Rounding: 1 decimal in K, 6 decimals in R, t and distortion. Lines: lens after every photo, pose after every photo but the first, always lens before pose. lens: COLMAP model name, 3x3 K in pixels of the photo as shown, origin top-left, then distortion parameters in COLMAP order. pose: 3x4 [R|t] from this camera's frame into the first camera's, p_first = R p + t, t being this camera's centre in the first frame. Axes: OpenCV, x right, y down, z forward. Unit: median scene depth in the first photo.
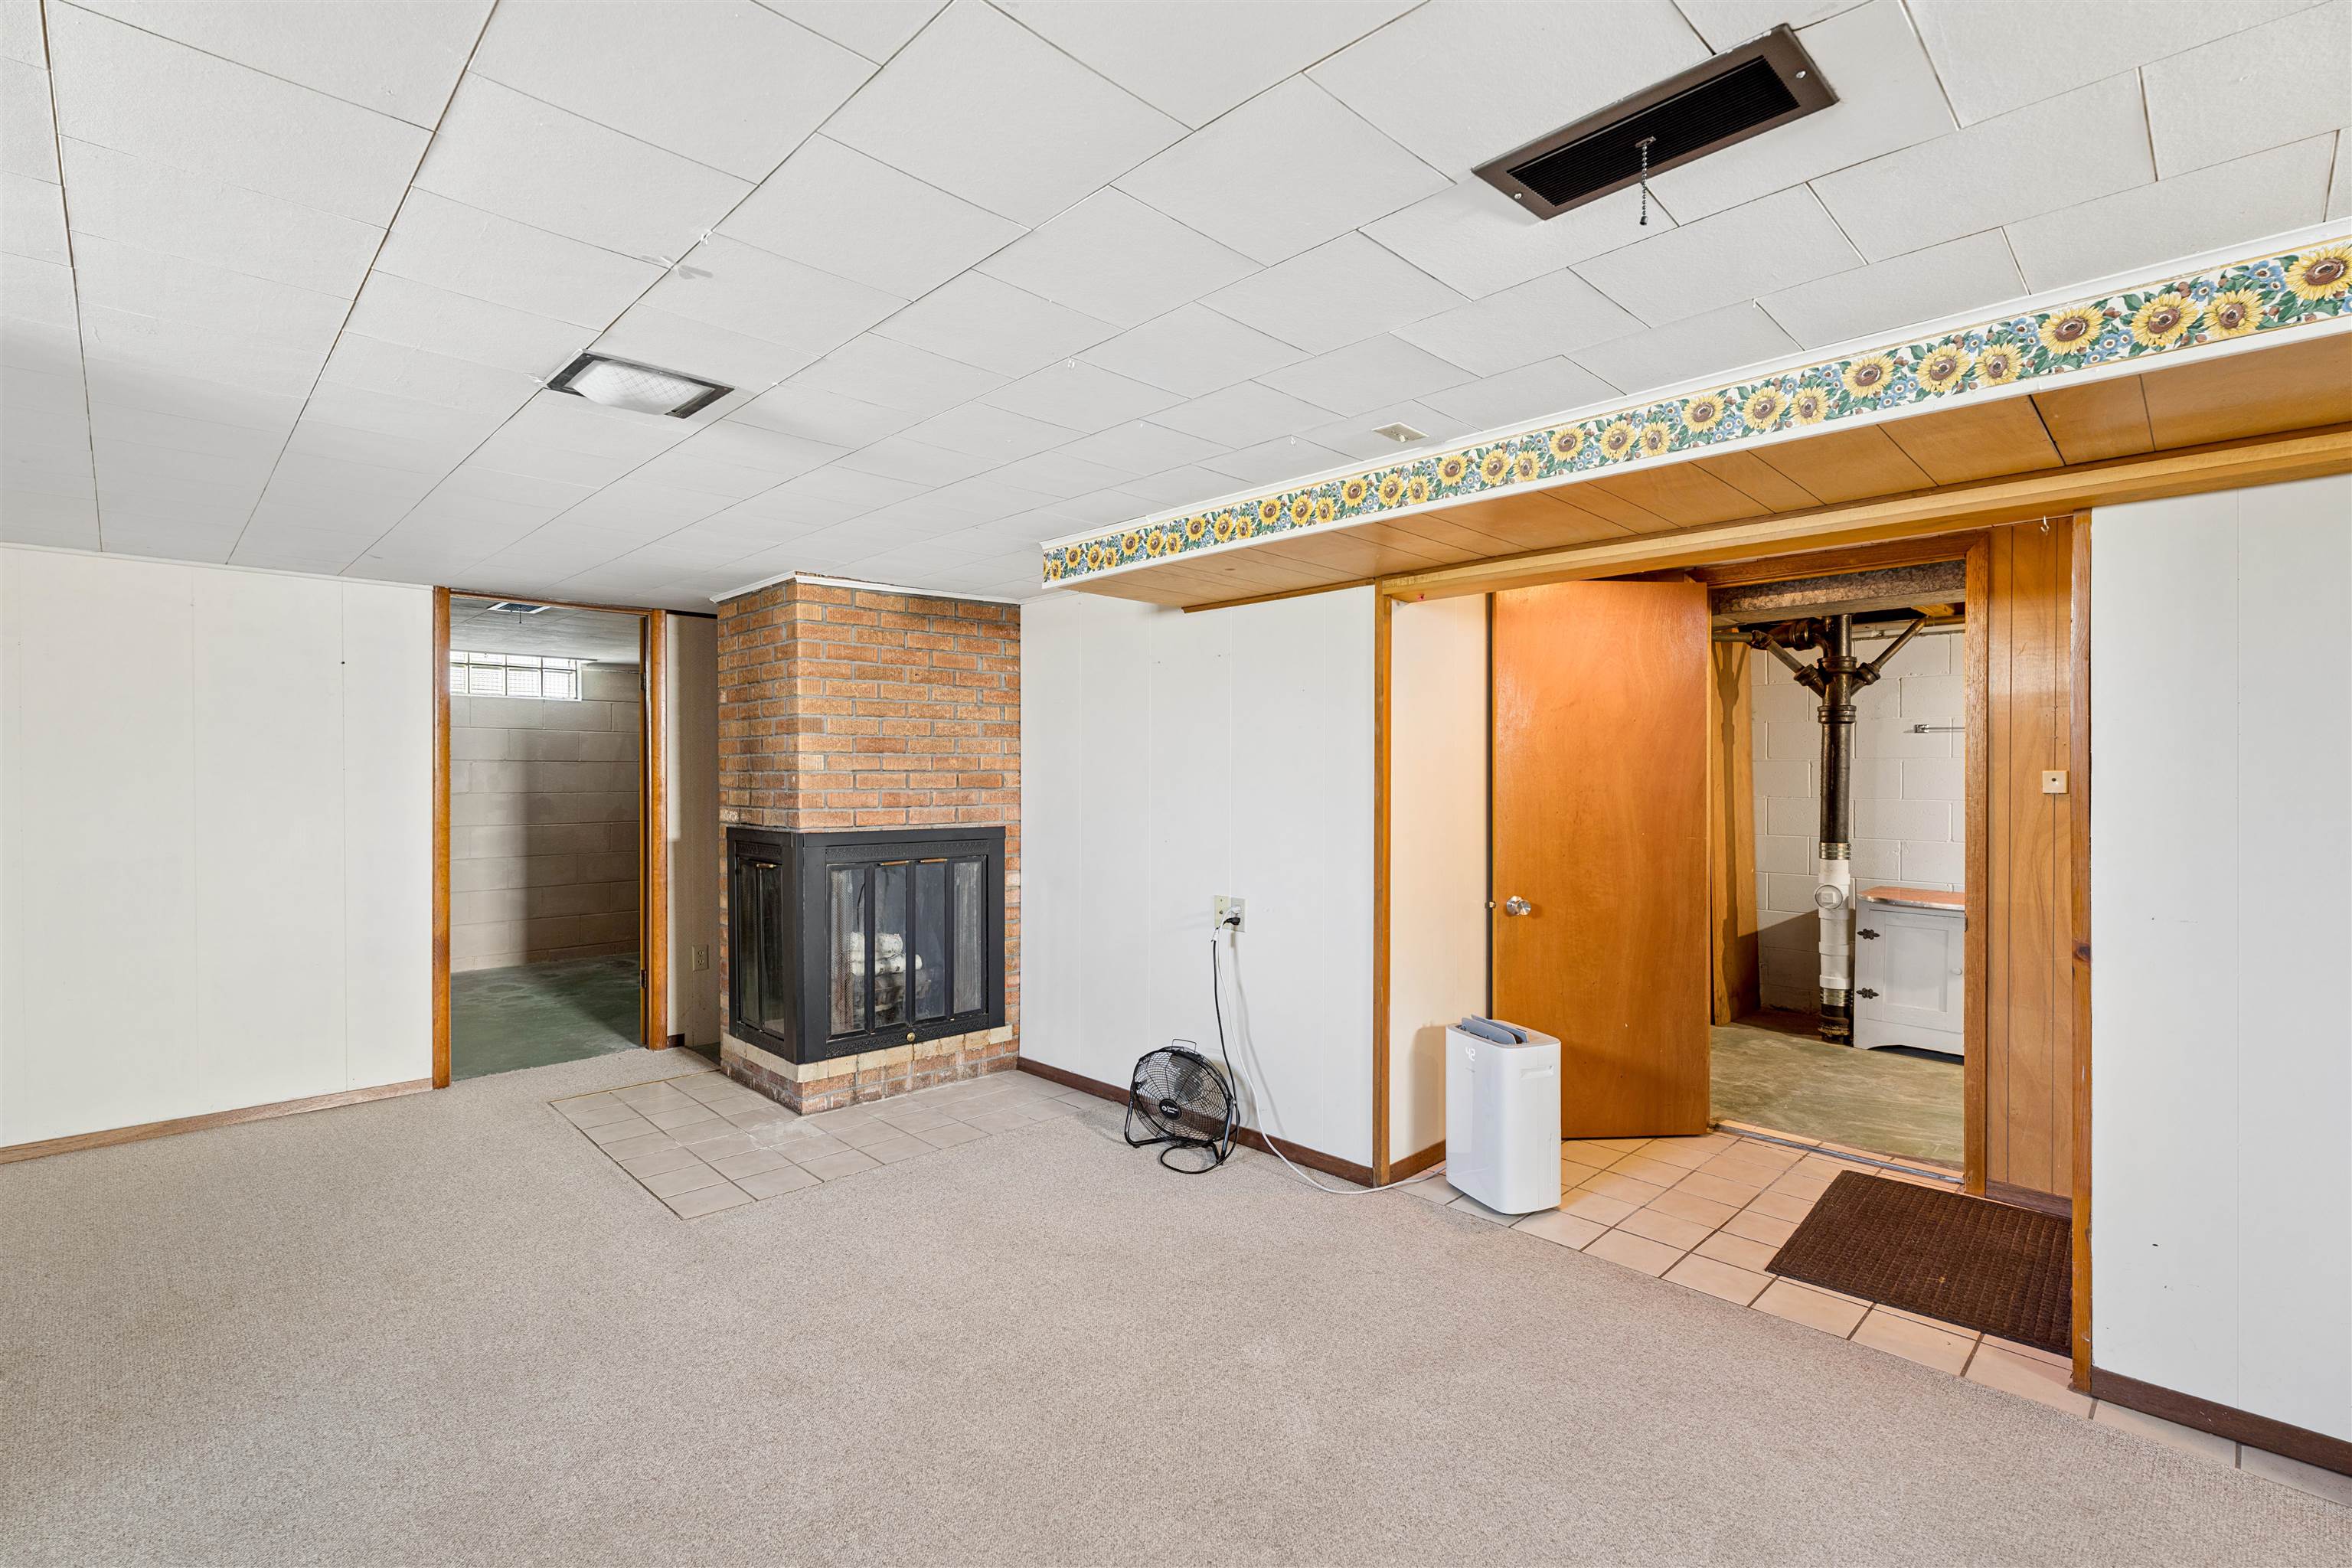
lens RADIAL K [[1062.0, 0, 1179.4], [0, 1062.0, 784.9], [0, 0, 1]] dist [0.003009, -0.000062]
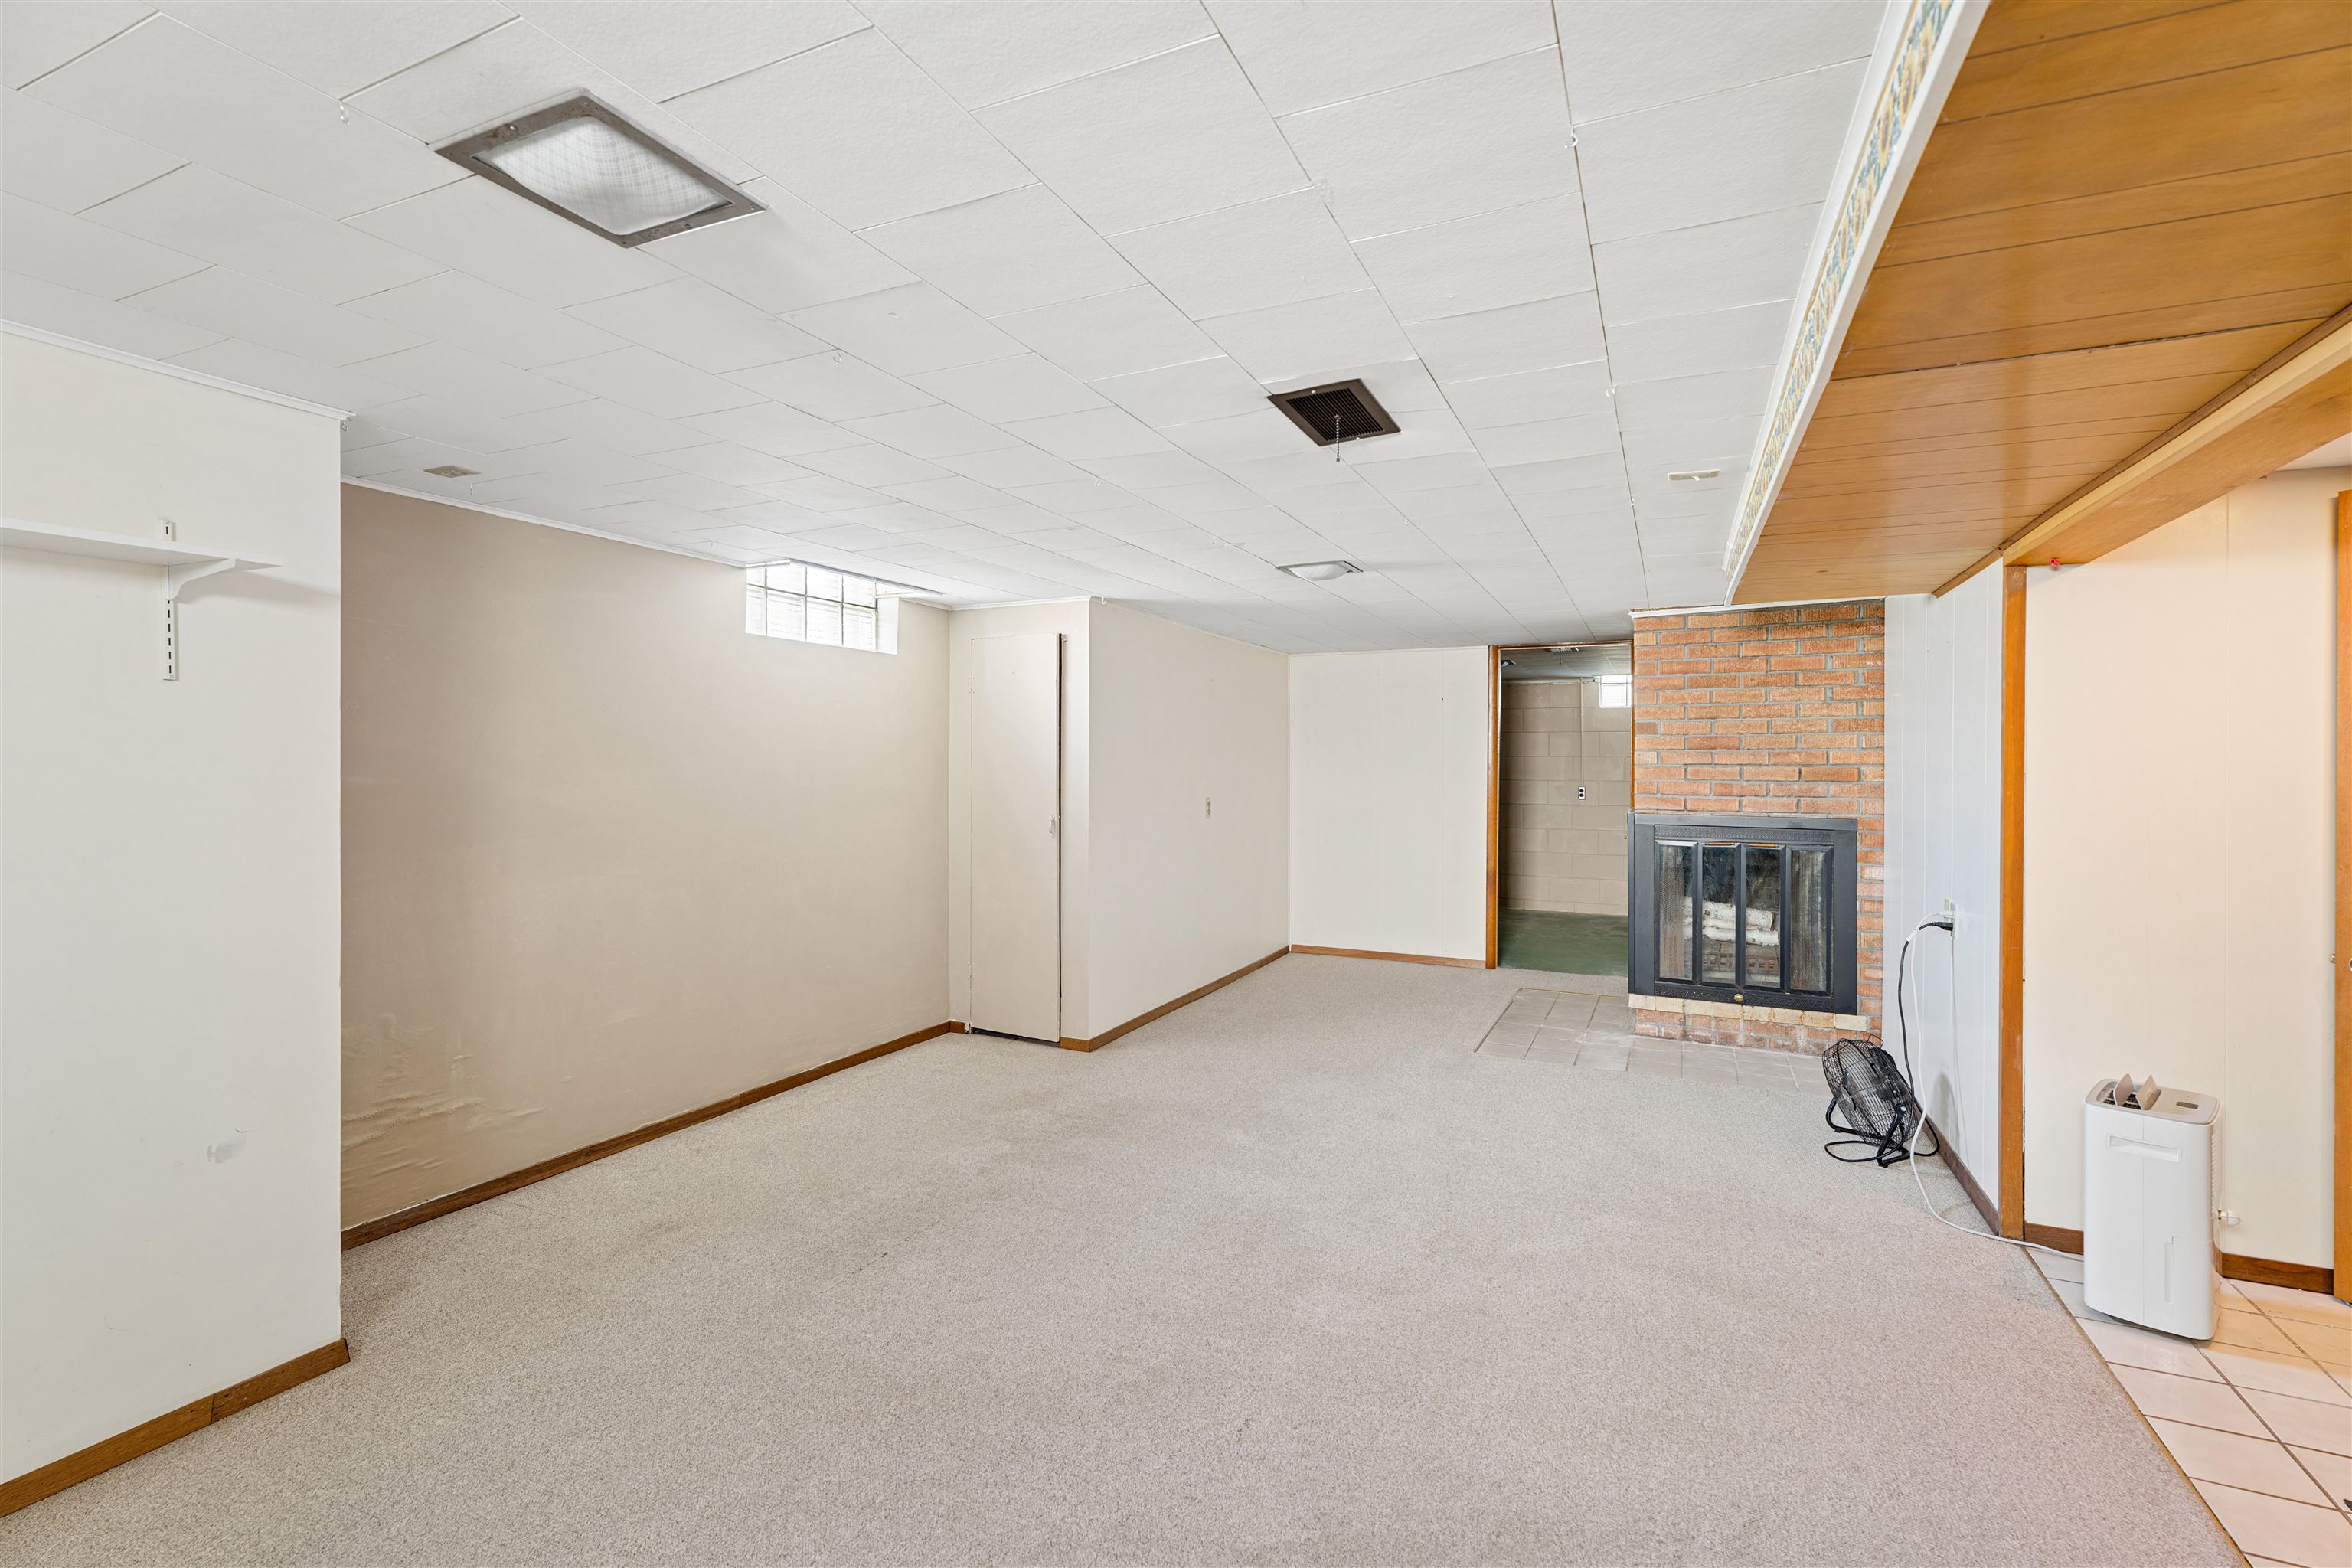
lens RADIAL K [[1062.0, 0, 1167.6], [0, 1062.0, 769.8], [0, 0, 1]] dist [0.003009, -0.000062]
pose [[0.337667, 0.007745, -0.941234, 0.591887], [-0.013862, 0.999899, 0.003255, -0.002713], [0.941163, 0.011948, 0.337741, 0.032290]]
